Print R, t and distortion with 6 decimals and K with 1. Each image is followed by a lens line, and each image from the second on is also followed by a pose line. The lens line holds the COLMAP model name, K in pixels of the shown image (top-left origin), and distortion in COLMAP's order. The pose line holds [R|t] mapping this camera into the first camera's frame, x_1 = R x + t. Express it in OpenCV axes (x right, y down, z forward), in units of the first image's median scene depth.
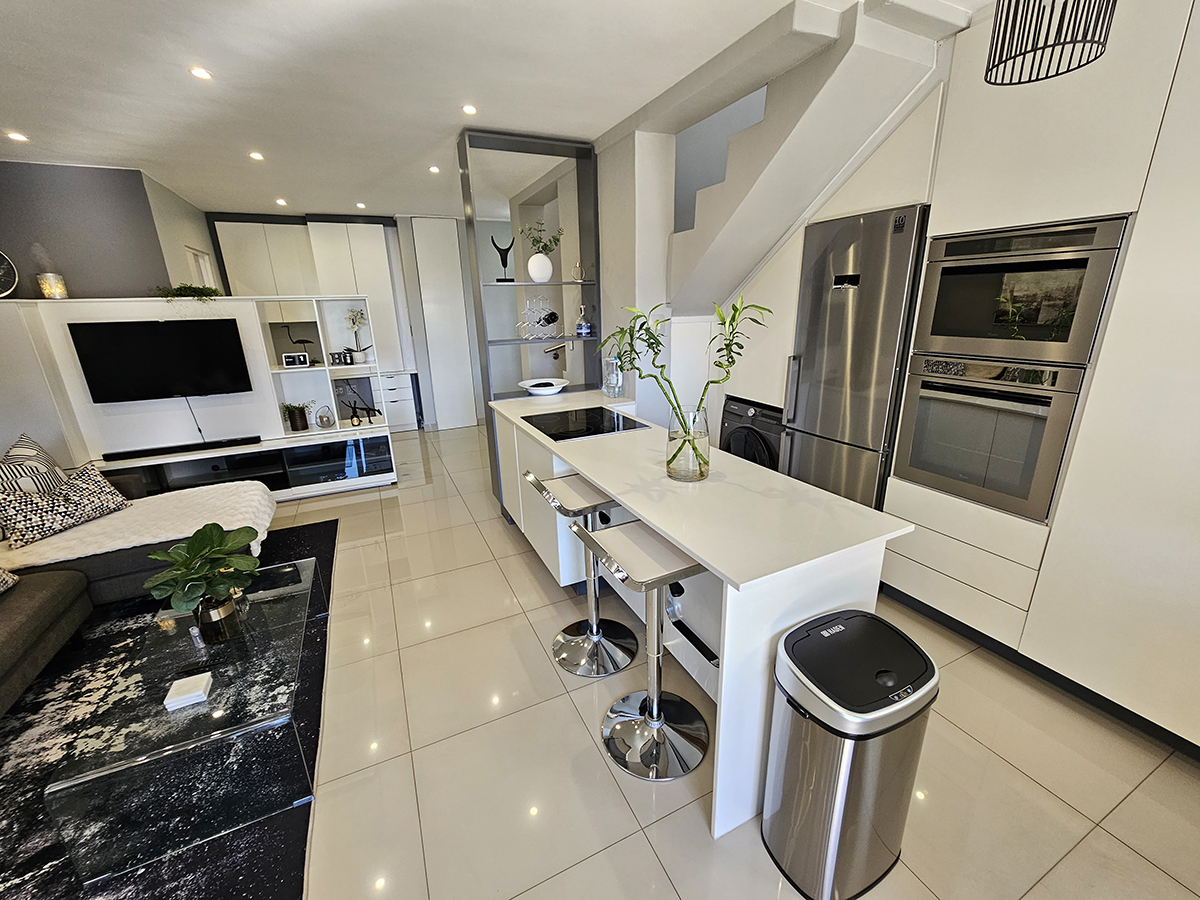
lens RADIAL K [[485.8, 0, 600.0], [0, 485.8, 450.0], [0, 0, 1]] dist [-0.002224, 0.000405]
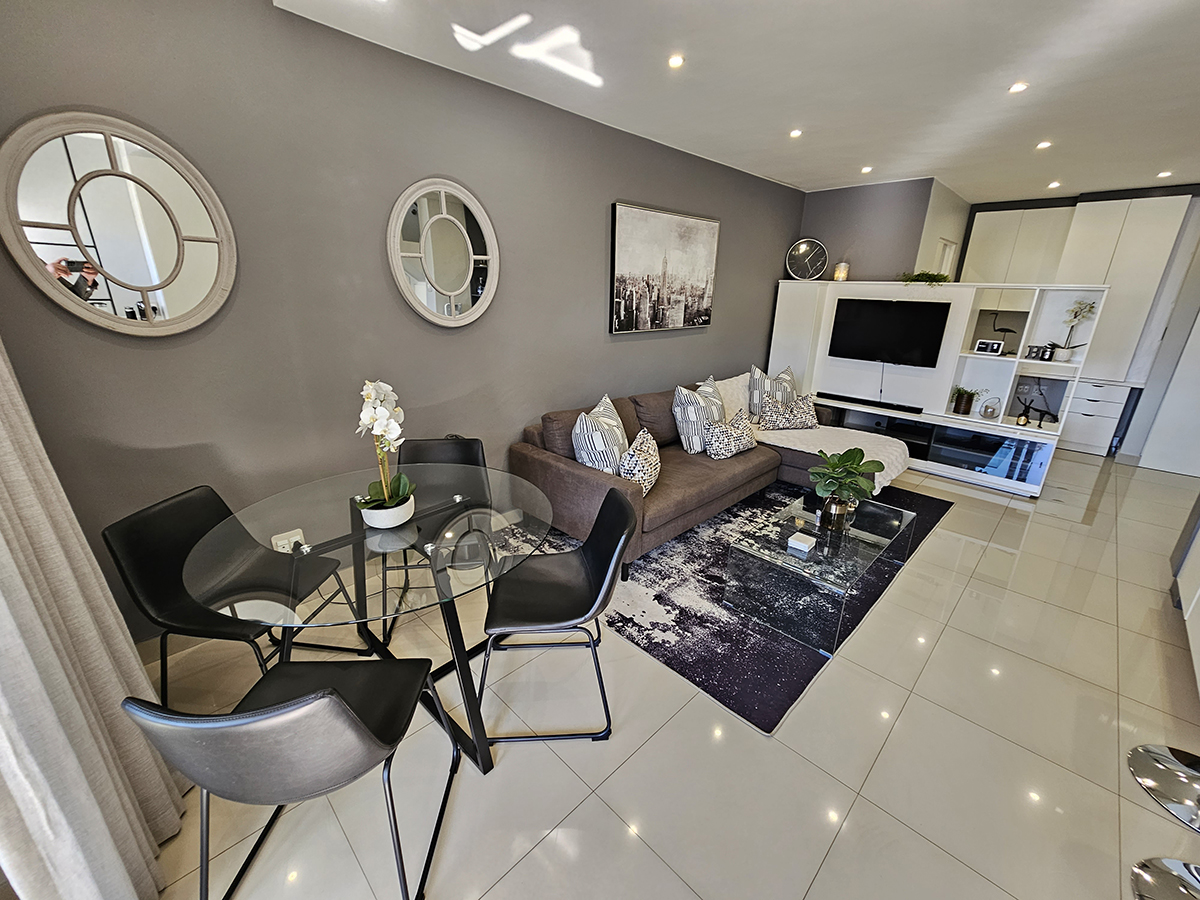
lens RADIAL K [[488.0, 0, 609.9], [0, 488.0, 456.1], [0, 0, 1]] dist [-0.002891, -0.000587]
pose [[0.335859, 0.340603, -0.878173, 0.089733], [-0.306097, 0.921194, 0.240221, 0.025351], [0.890788, 0.188126, 0.413649, -0.097677]]
